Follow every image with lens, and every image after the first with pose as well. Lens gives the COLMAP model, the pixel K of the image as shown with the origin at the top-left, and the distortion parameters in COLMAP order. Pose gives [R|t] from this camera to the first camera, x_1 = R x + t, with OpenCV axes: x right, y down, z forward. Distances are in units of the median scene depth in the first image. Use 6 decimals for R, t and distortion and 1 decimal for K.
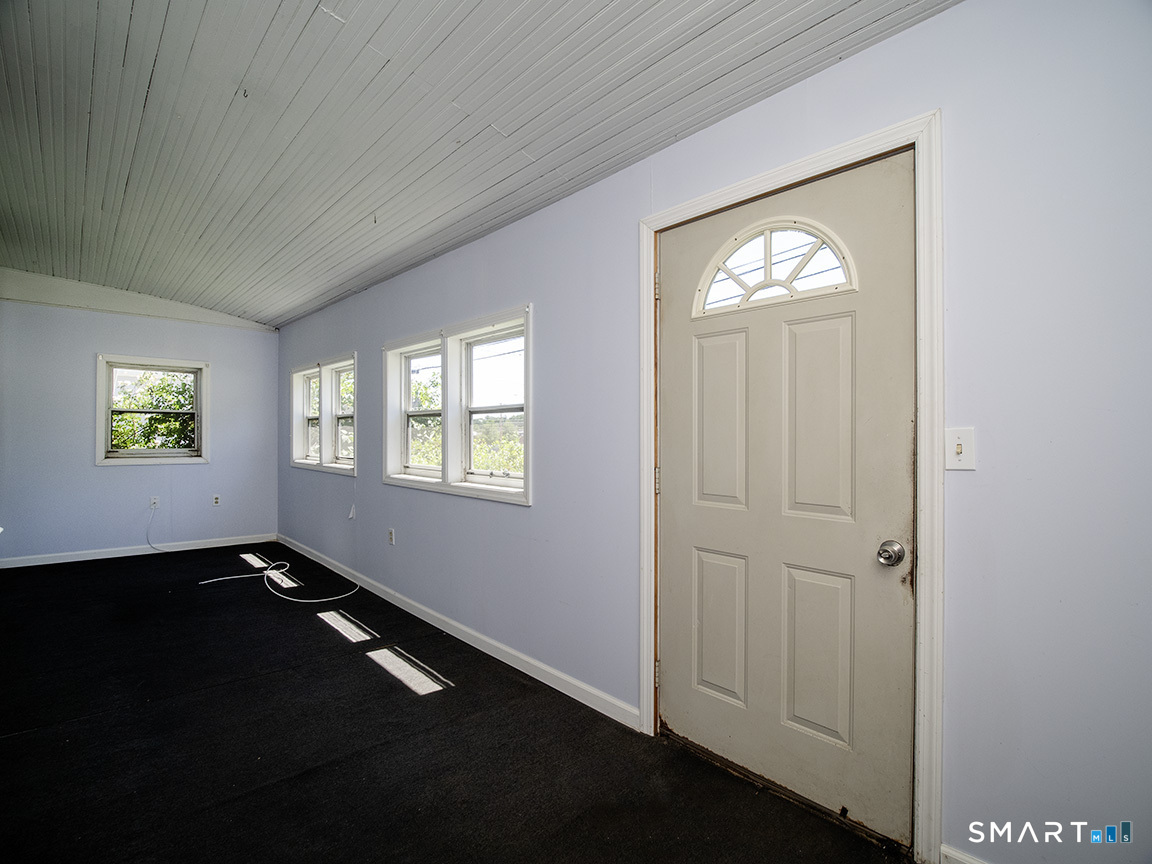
lens RADIAL K [[538.2, 0, 579.7], [0, 538.2, 433.3], [0, 0, 1]] dist [-0.015820, -0.002112]
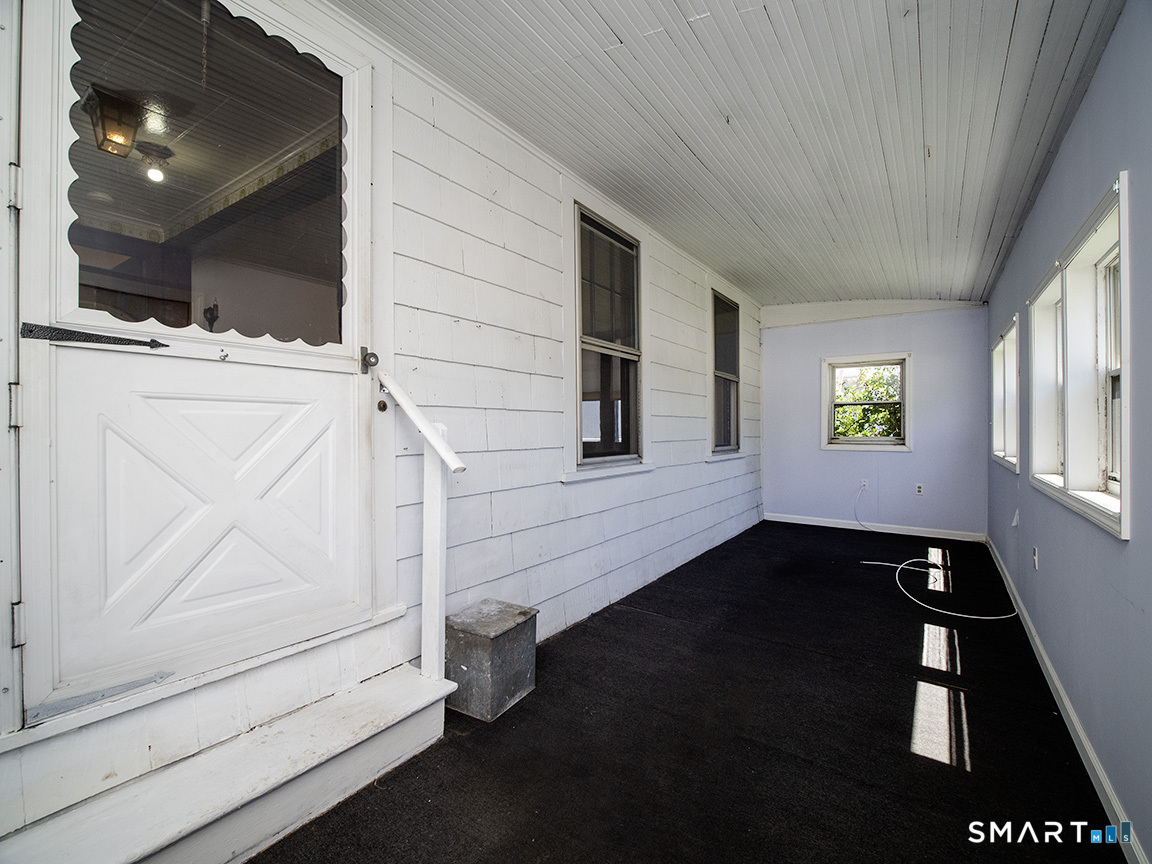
lens RADIAL K [[538.2, 0, 576.8], [0, 538.2, 431.7], [0, 0, 1]] dist [-0.015820, -0.002112]
pose [[0.192526, 0.000800, -0.981291, 0.182442], [0.010340, 0.999942, 0.002844, 0.009107], [0.981237, -0.010695, 0.192507, 0.190040]]
